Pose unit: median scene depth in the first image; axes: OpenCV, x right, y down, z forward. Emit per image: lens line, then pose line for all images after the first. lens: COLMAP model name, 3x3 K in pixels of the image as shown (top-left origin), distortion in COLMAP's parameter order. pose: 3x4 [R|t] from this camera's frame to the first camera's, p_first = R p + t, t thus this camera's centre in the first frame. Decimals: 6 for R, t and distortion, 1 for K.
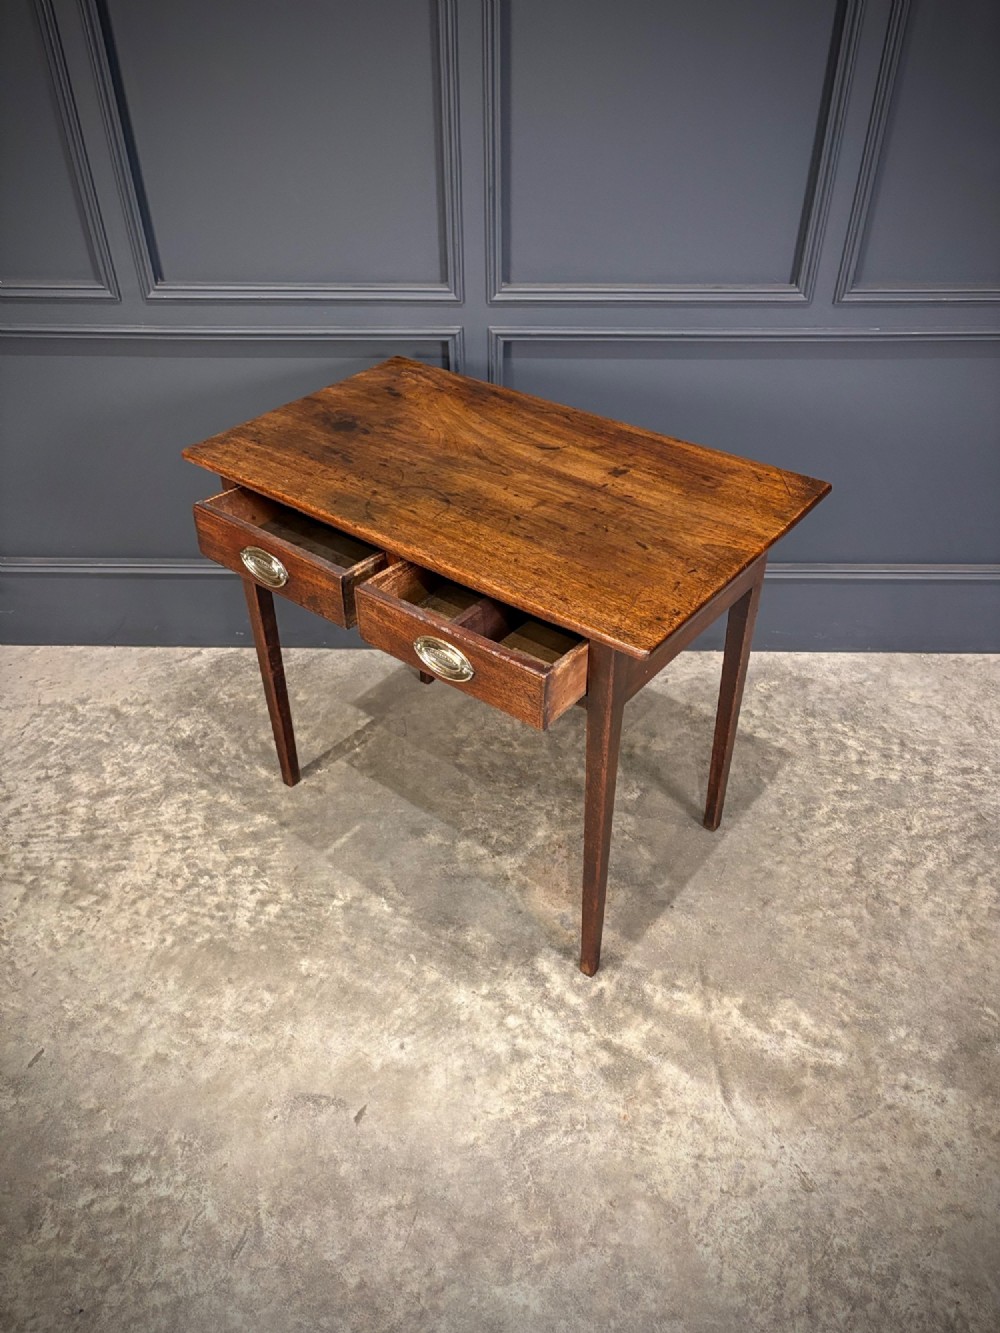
lens RADIAL K [[1030.1, 0, 500.8], [0, 1030.1, 678.6], [0, 0, 1]] dist [0.011413, 0.007056]
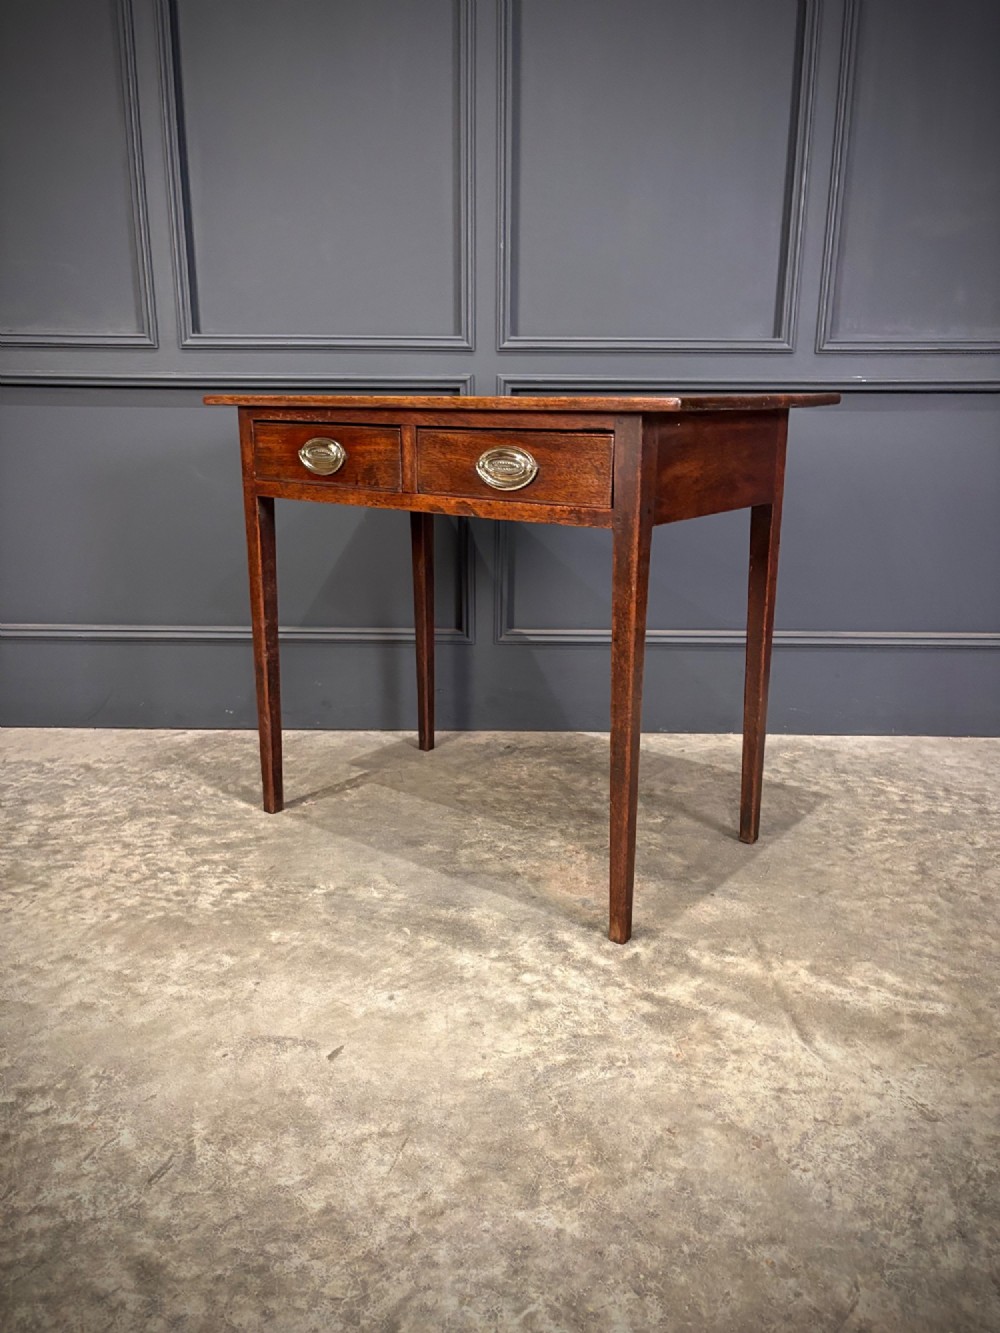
lens RADIAL K [[1030.4, 0, 496.8], [0, 1030.4, 667.3], [0, 0, 1]] dist [0.014135, 0.005118]
pose [[0.999933, 0.008073, 0.008333, -0.021900], [-0.004028, 0.915111, -0.403182, 0.425448], [-0.010881, 0.403121, 0.915082, 0.158860]]
